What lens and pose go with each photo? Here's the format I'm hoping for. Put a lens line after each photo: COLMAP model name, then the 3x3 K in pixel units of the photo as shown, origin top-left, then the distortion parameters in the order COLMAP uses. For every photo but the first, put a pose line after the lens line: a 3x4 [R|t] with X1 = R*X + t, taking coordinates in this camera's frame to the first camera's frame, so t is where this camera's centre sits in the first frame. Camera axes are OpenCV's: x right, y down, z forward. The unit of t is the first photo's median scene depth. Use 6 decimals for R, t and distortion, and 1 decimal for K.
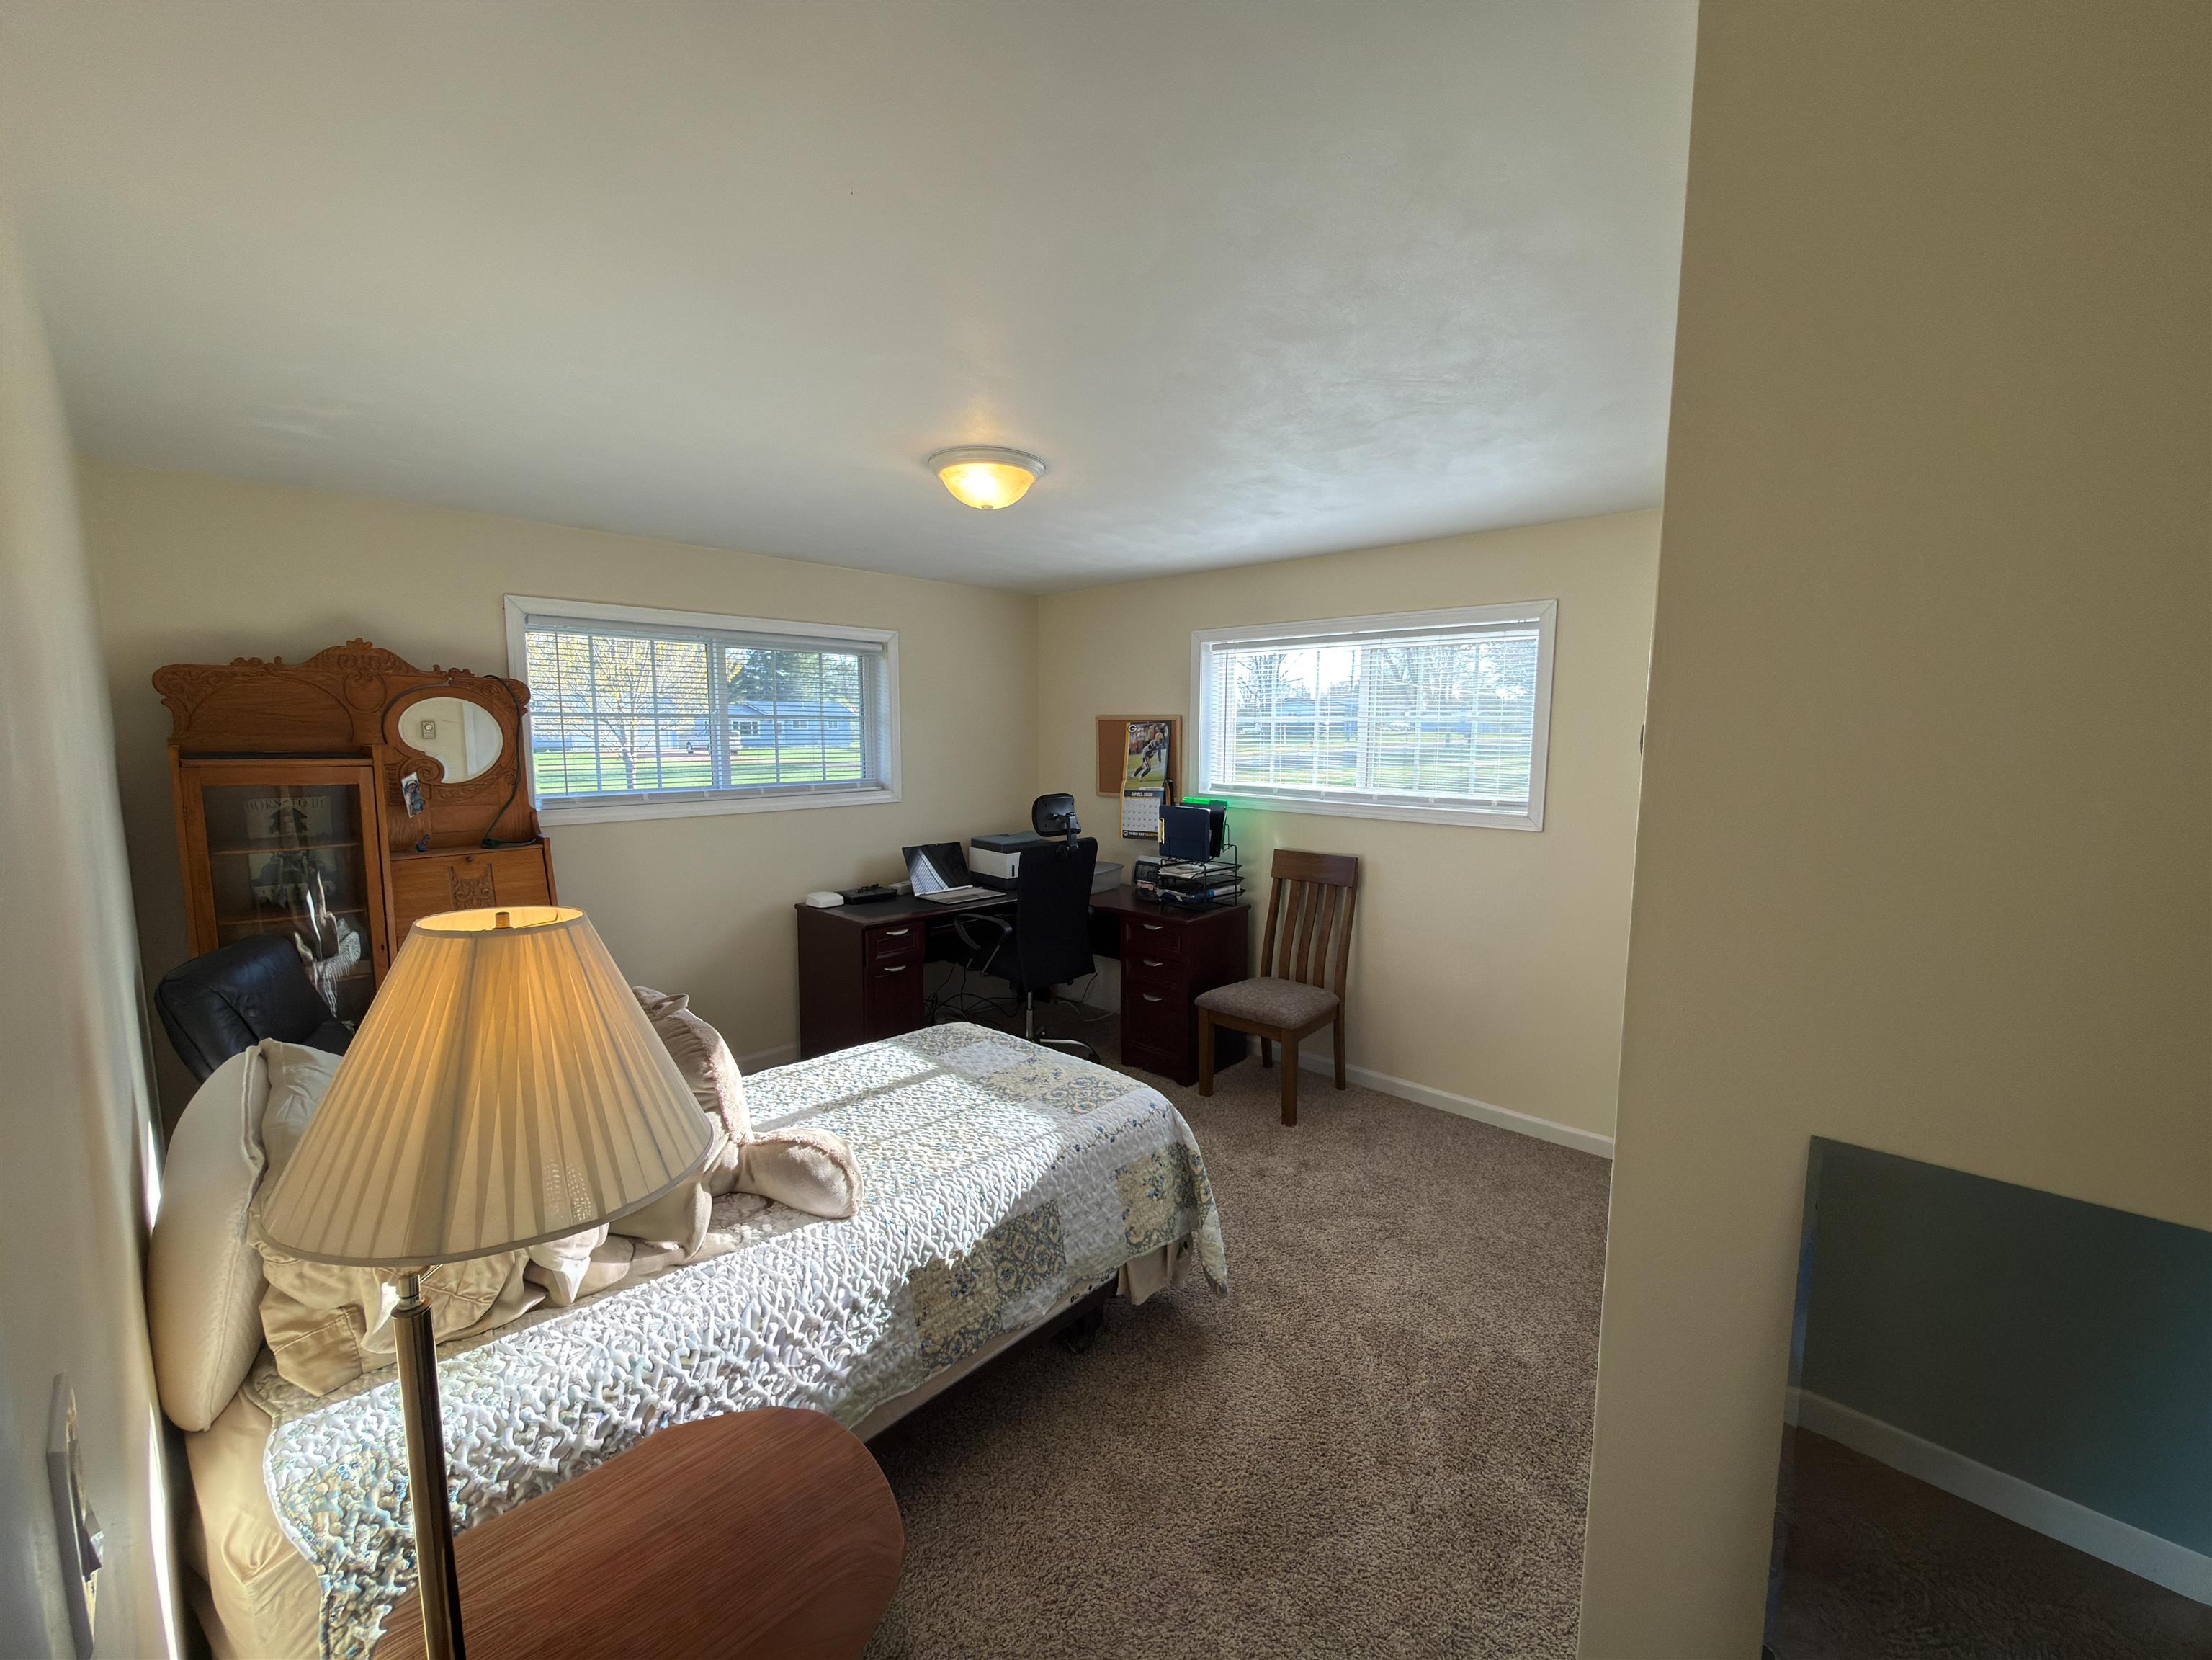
lens RADIAL K [[884.3, 0, 1104.8], [0, 884.3, 831.3], [0, 0, 1]] dist [0.000120, 0.000001]
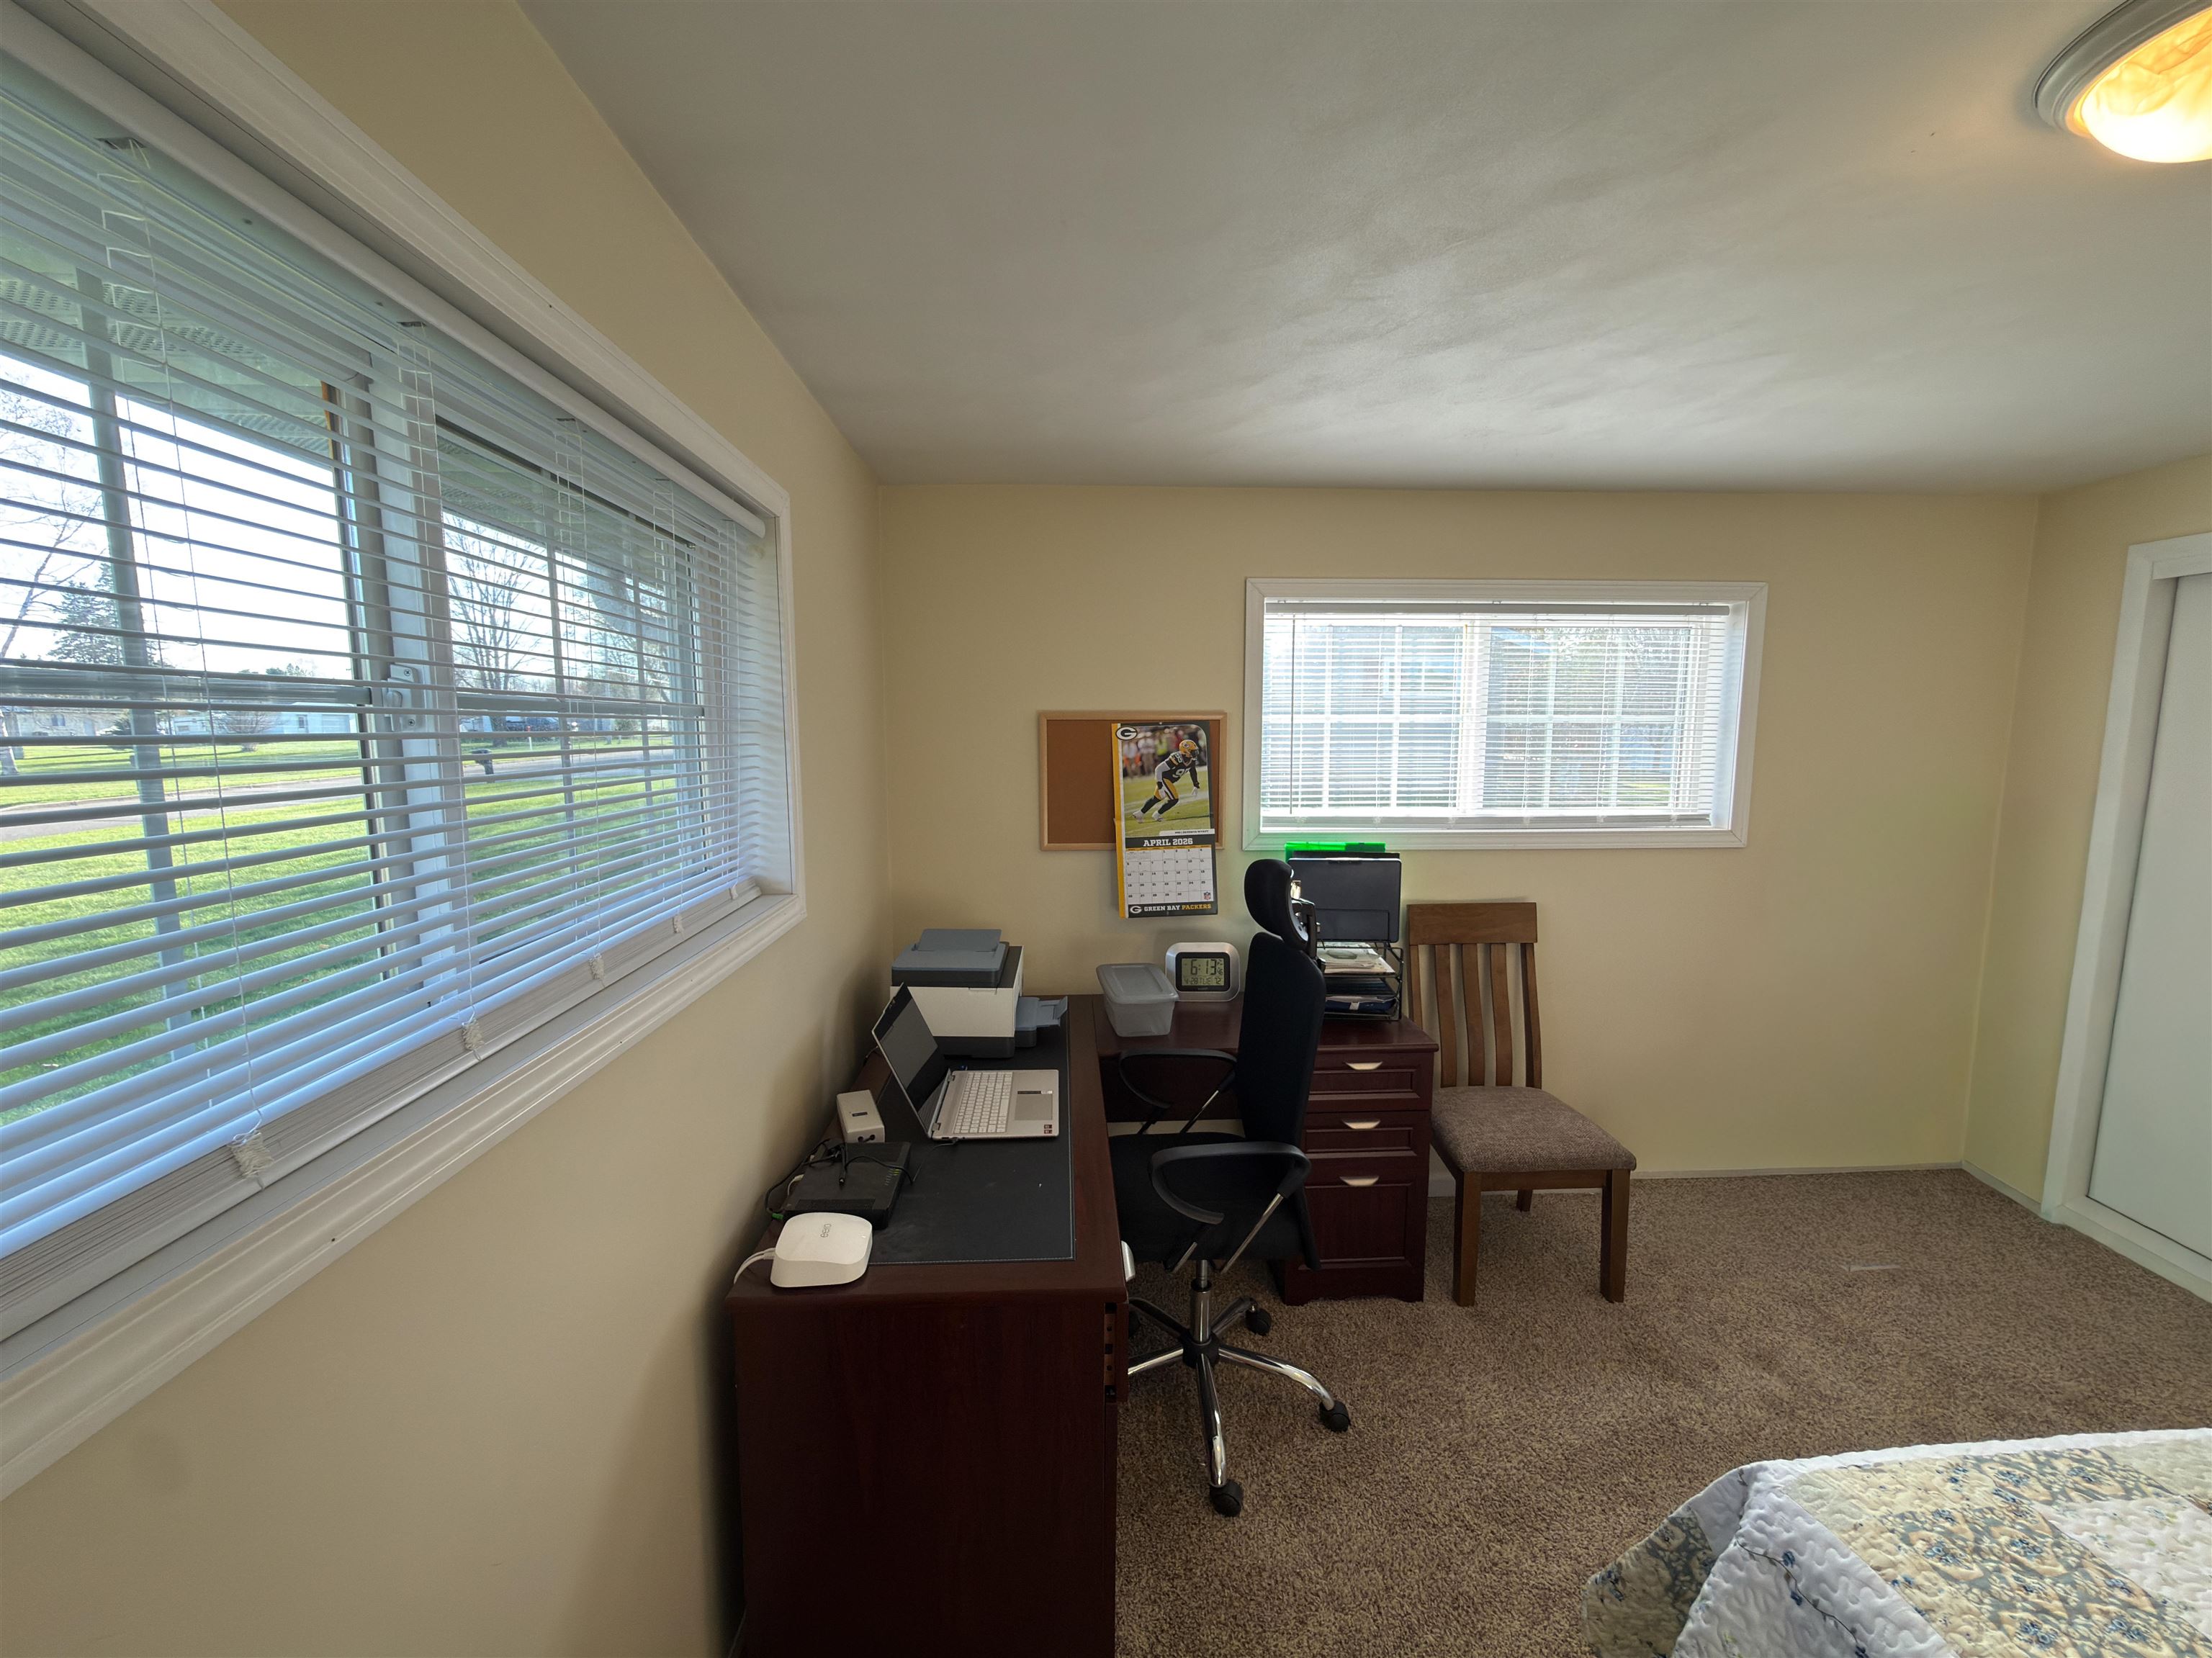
lens RADIAL K [[884.1, 0, 1104.8], [0, 884.1, 830.3], [0, 0, 1]] dist [0.000120, 0.000001]
pose [[0.682742, -0.076650, 0.726628, -0.424588], [0.084453, 0.996095, 0.025723, -0.069254], [-0.725763, 0.043804, 0.686549, 0.617616]]
